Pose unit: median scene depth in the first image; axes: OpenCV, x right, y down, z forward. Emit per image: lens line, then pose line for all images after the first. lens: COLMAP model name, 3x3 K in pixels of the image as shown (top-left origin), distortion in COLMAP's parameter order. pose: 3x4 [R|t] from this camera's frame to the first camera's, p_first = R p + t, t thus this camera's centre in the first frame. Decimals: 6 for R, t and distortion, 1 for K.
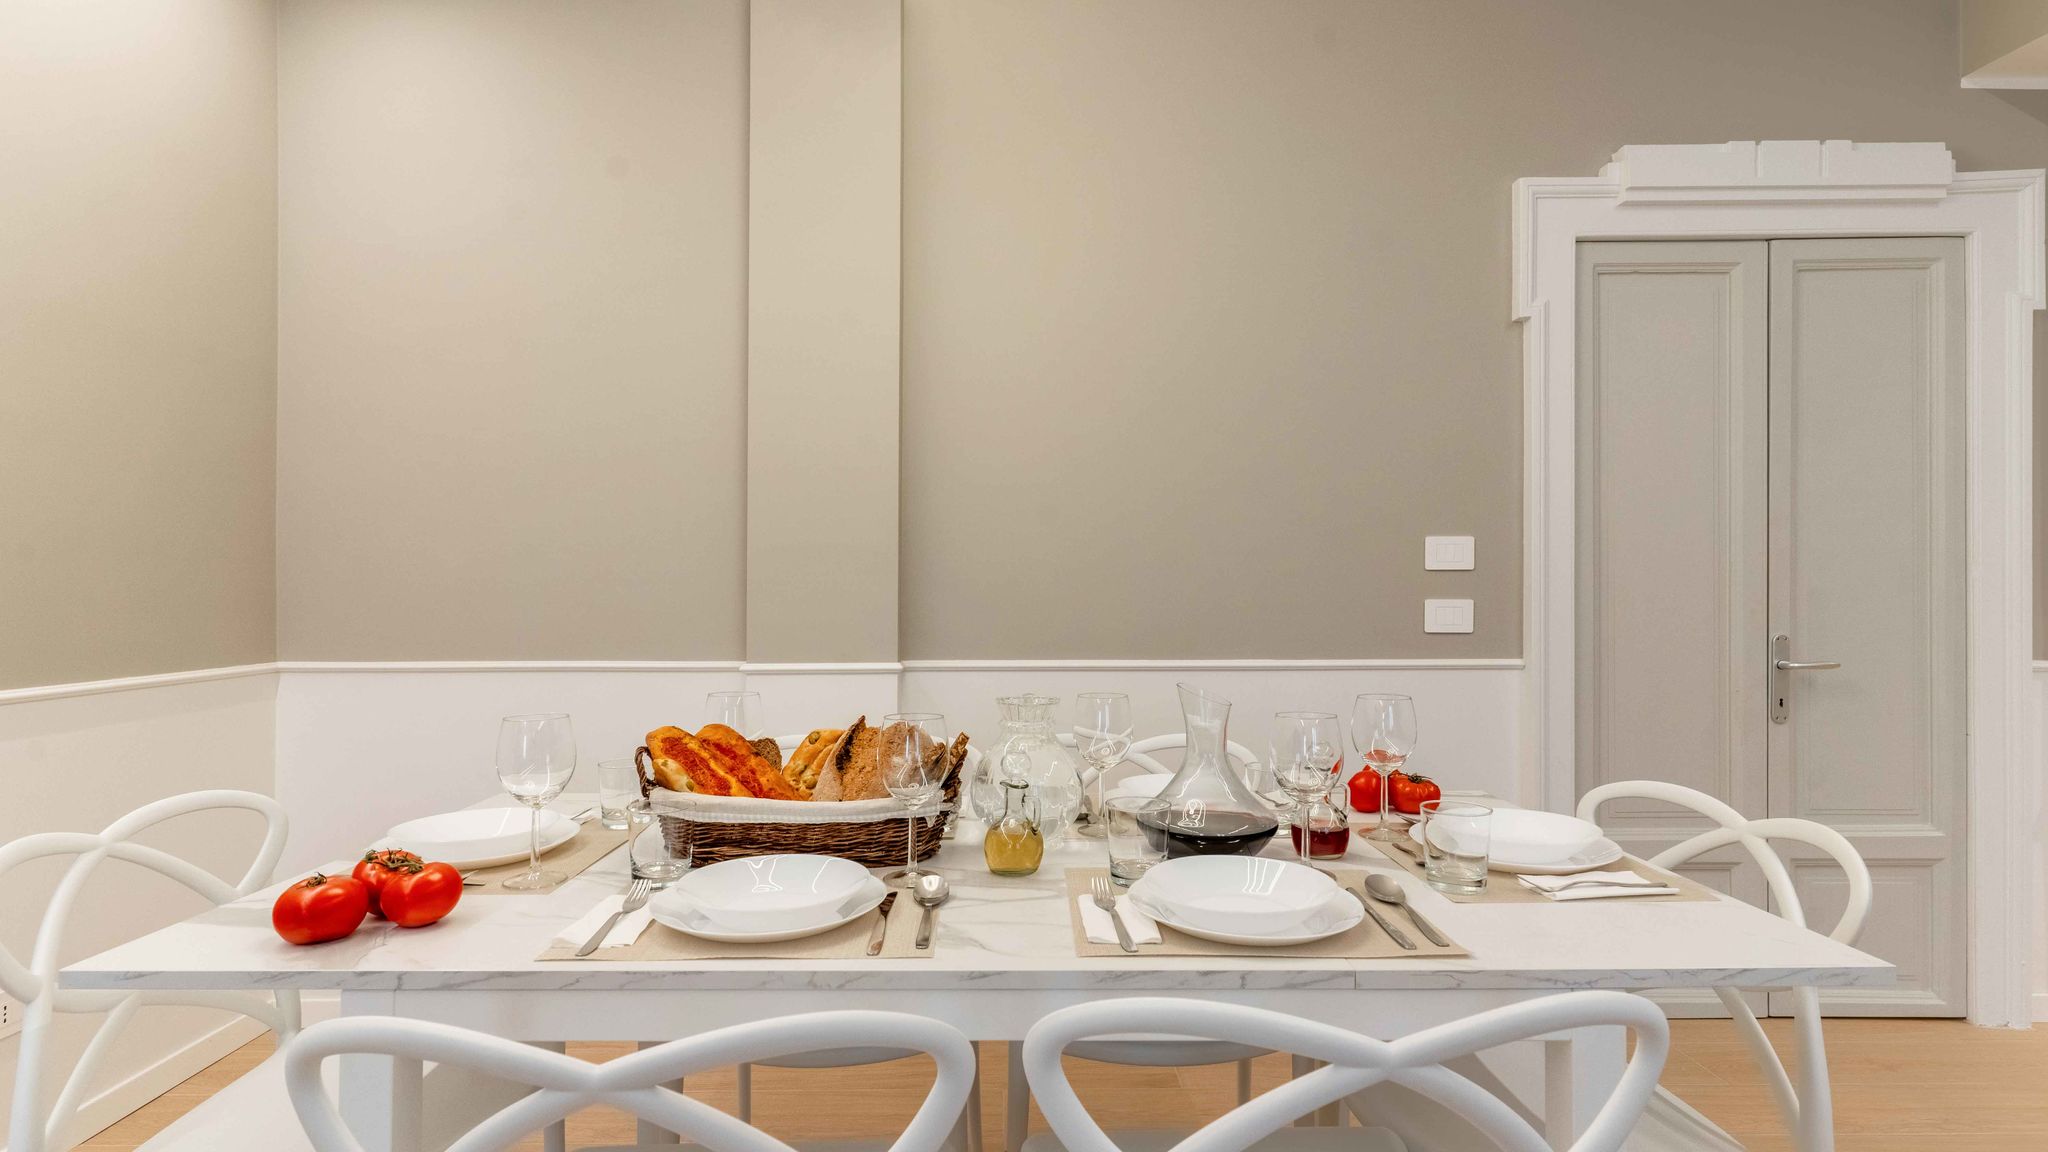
lens RADIAL K [[994.7, 0, 1012.8], [0, 994.7, 592.7], [0, 0, 1]] dist [0.007450, 0.001011]
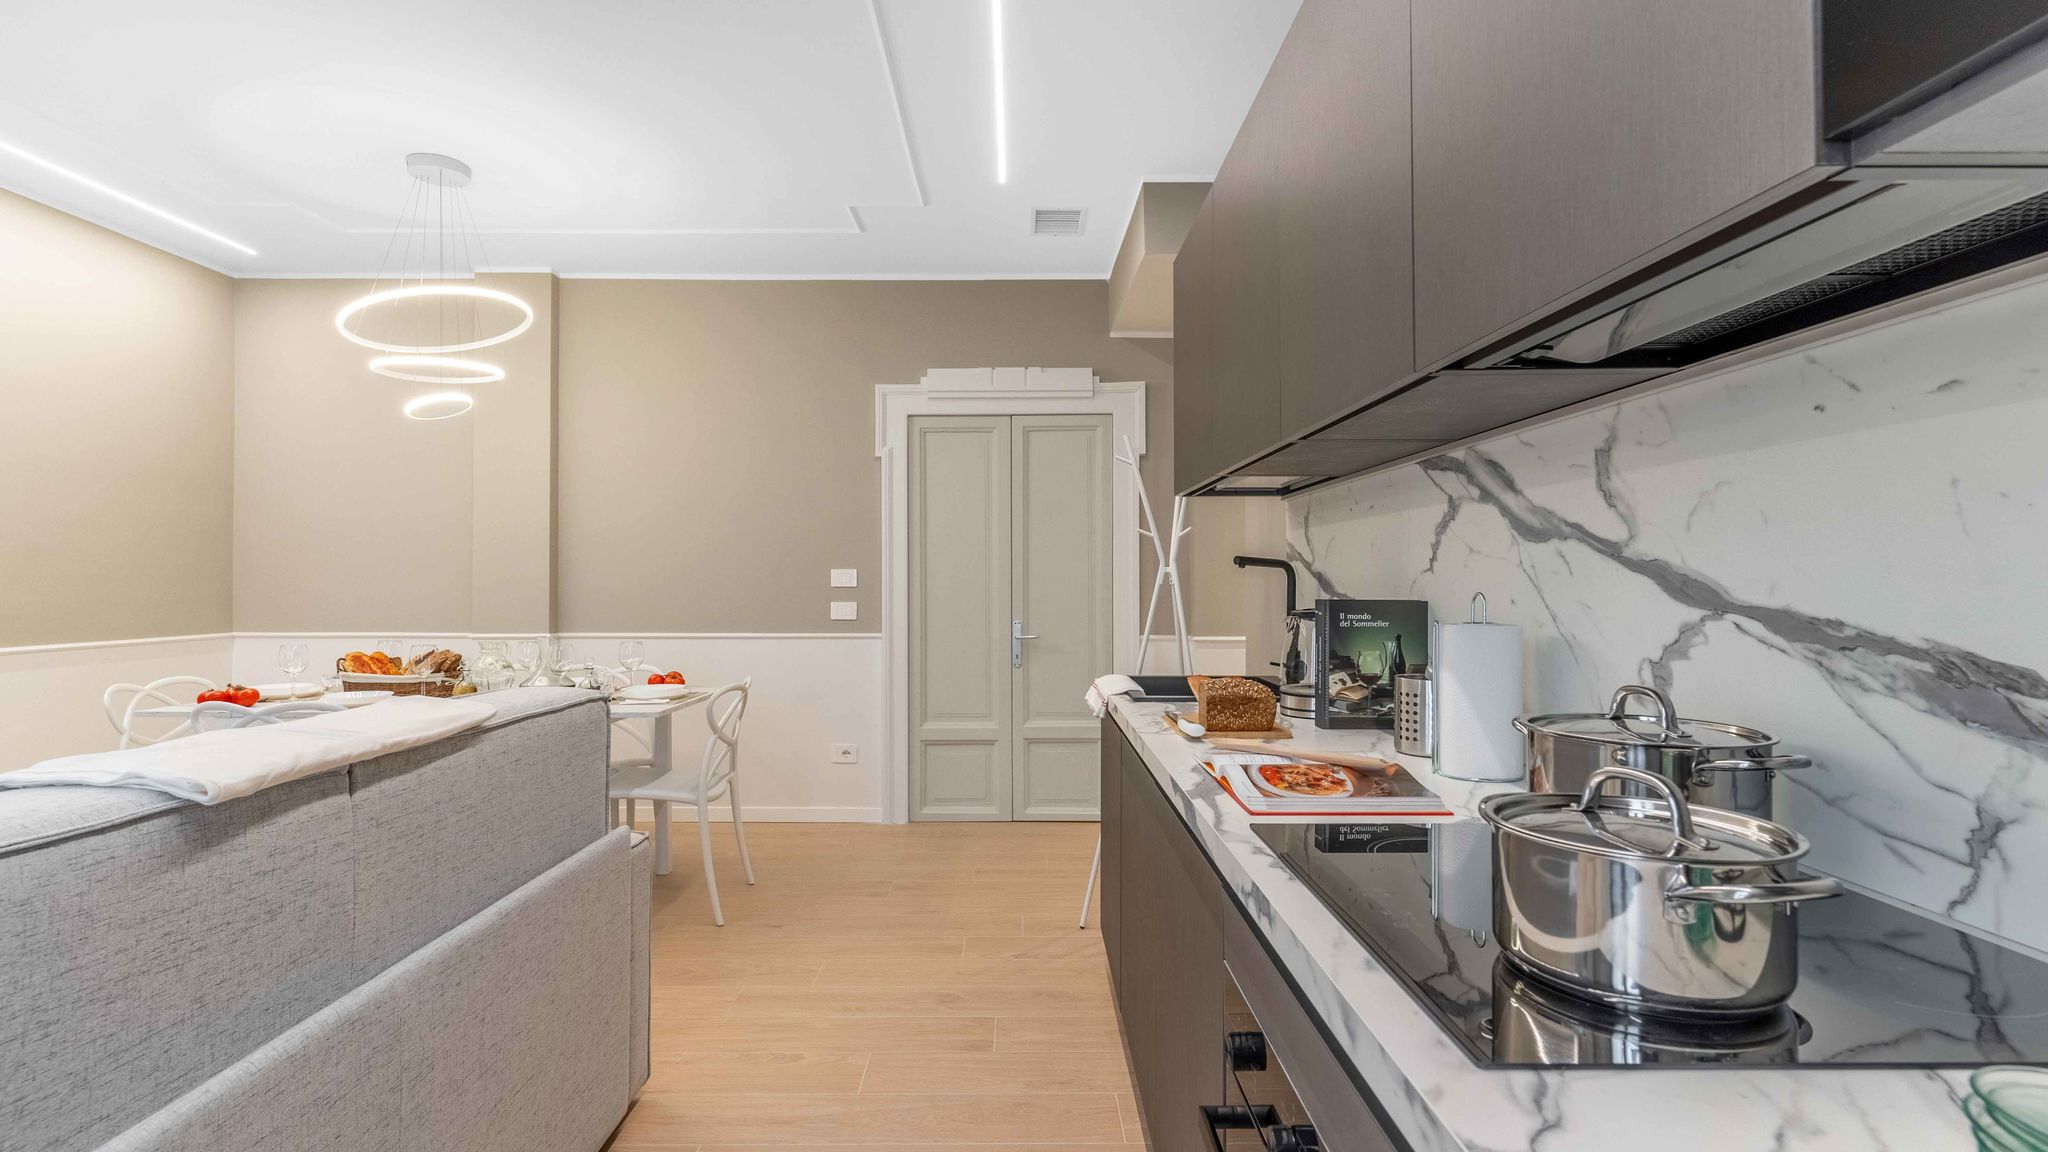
lens RADIAL K [[994.7, 0, 1028.9], [0, 994.7, 583.0], [0, 0, 1]] dist [0.007450, 0.001011]
pose [[0.999981, 0.003205, -0.005191, 0.810974], [-0.003205, 0.999995, -0.000125, -0.031315], [0.005190, 0.000141, 0.999987, -0.925009]]
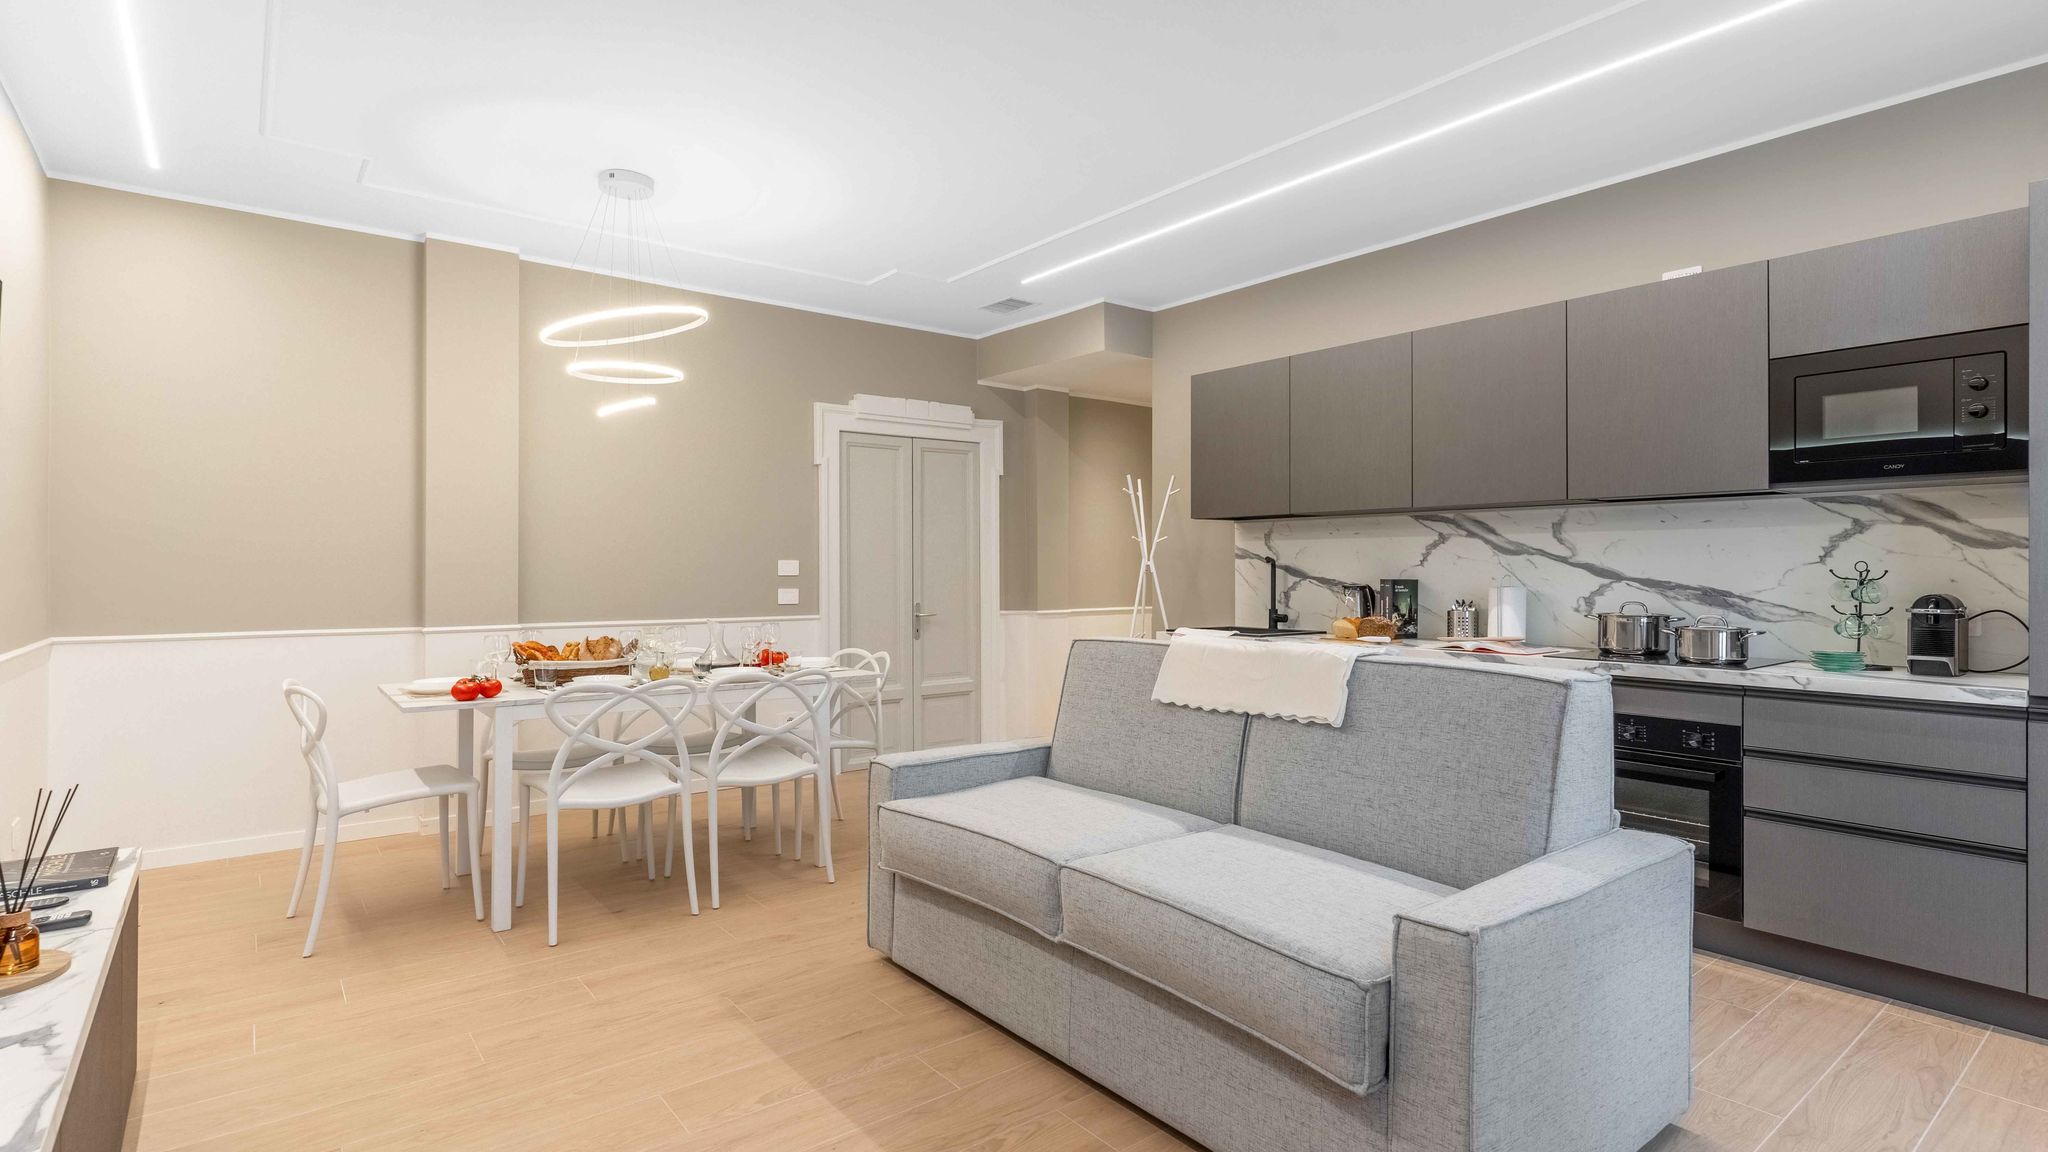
lens RADIAL K [[994.7, 0, 1048.7], [0, 994.7, 593.1], [0, 0, 1]] dist [0.007450, 0.001011]
pose [[0.781380, -0.011682, 0.623947, -0.491027], [-0.000739, 0.999807, 0.019645, -0.028023], [-0.624056, -0.015811, 0.781220, -1.091731]]
